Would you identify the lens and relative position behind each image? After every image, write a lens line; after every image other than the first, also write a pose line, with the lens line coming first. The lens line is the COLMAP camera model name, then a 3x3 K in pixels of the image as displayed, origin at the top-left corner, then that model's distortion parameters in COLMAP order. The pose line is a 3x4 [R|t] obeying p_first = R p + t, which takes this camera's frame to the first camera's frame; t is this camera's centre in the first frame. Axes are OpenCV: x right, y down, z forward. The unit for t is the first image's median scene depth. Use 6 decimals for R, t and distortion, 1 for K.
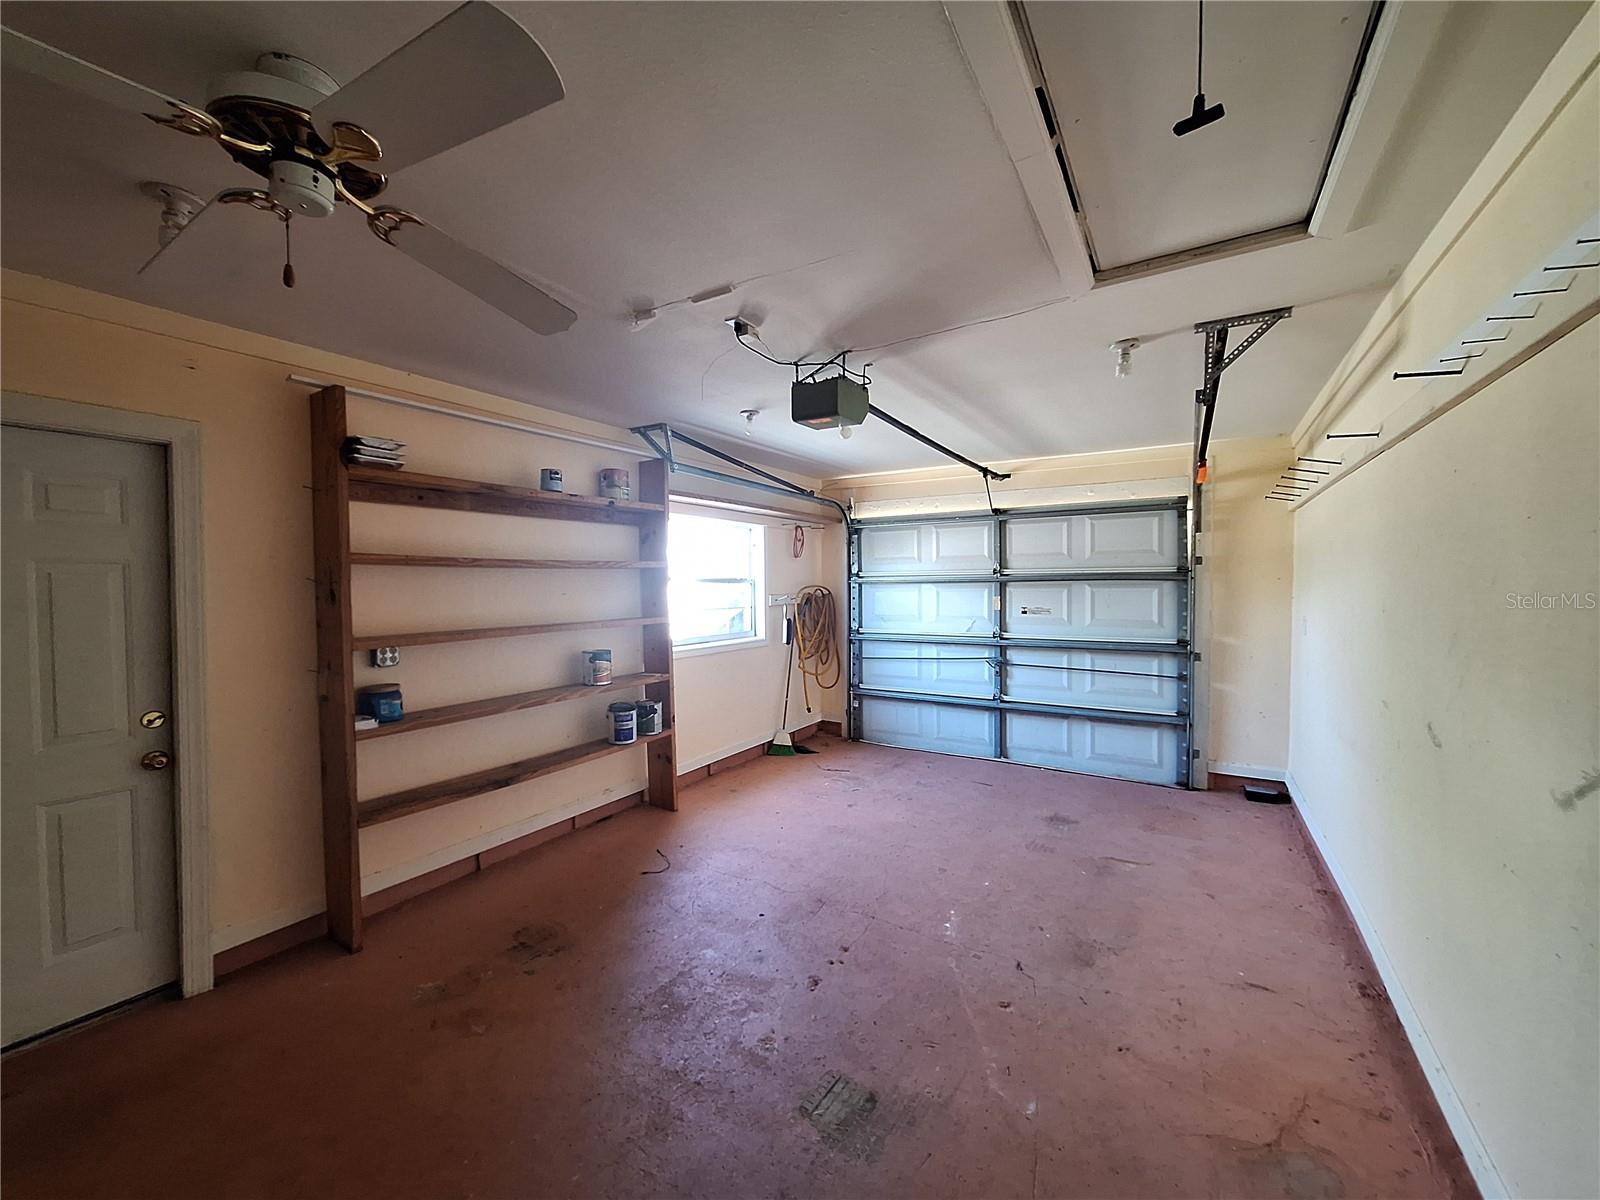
lens RADIAL K [[624.0, 0, 792.8], [0, 624.0, 598.7], [0, 0, 1]] dist [0.001945, 0.000775]
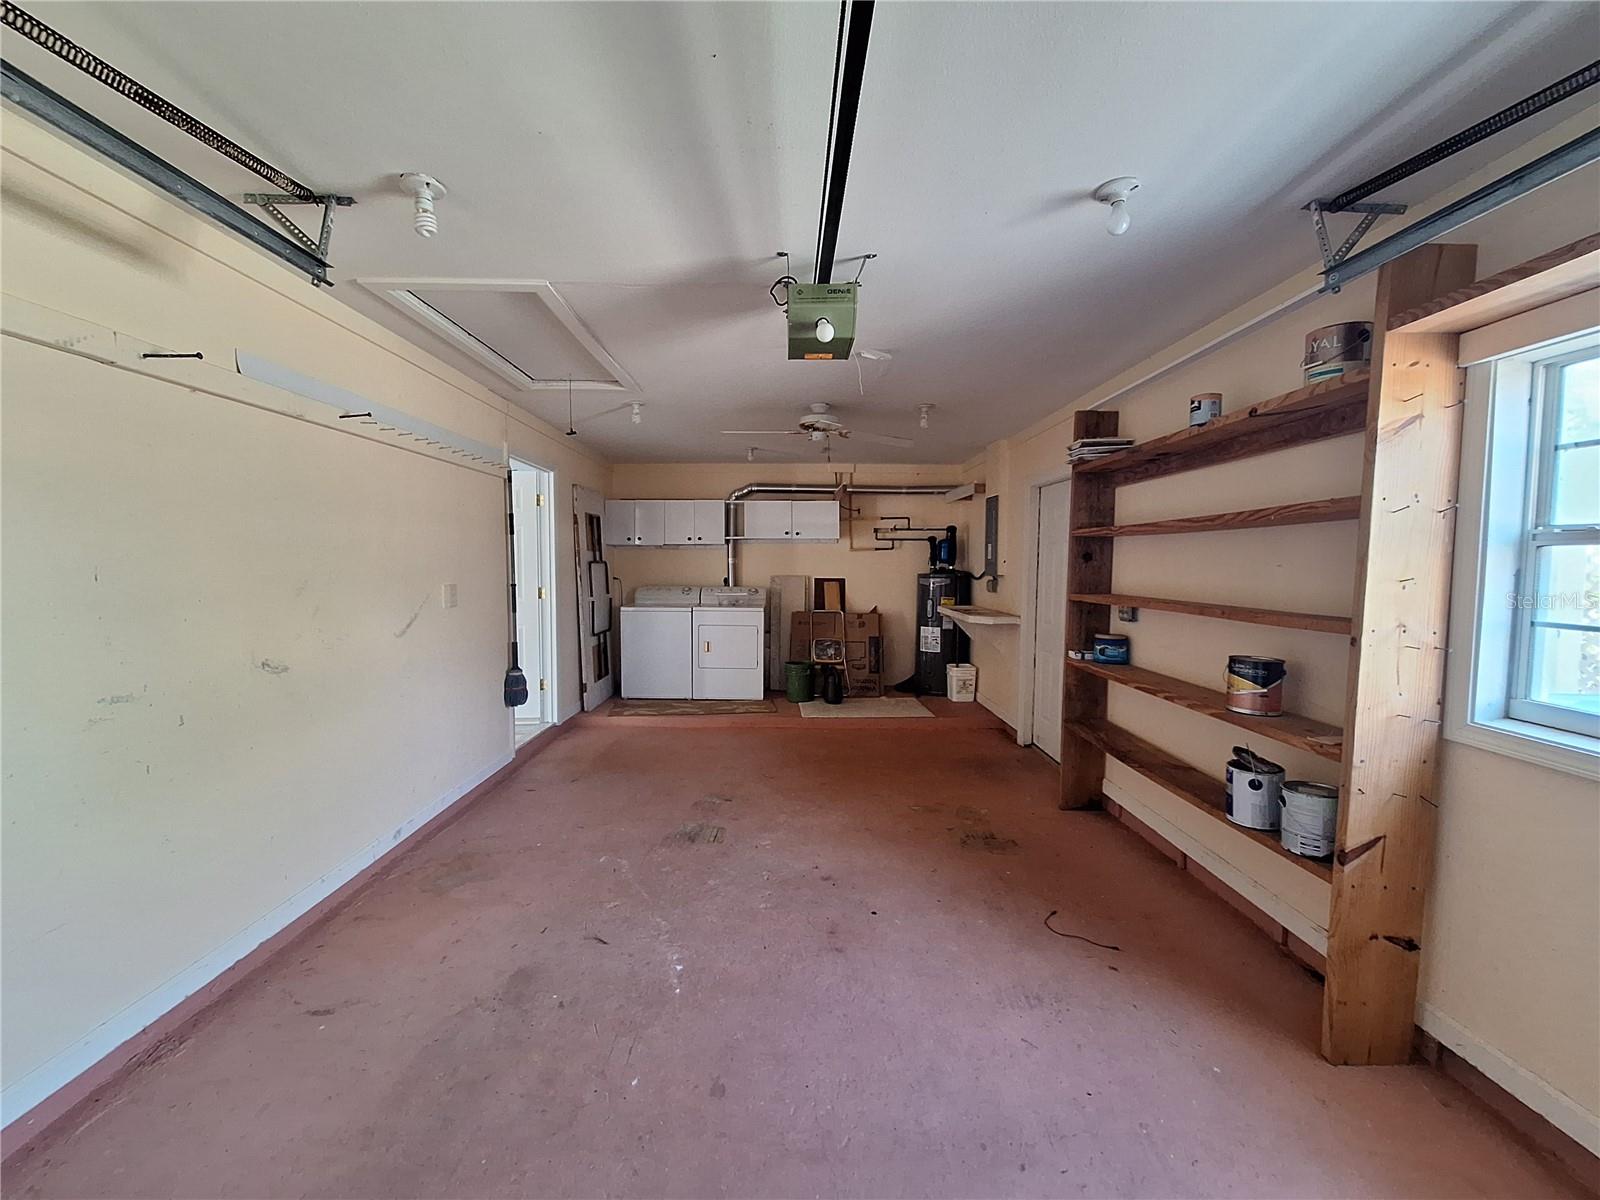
lens RADIAL K [[624.0, 0, 795.6], [0, 624.0, 602.2], [0, 0, 1]] dist [0.001945, 0.000775]
pose [[-0.838205, 0.036213, -0.544151, 0.536105], [-0.014596, 0.995946, 0.088762, -0.025276], [0.545159, 0.082343, -0.834279, 1.689521]]
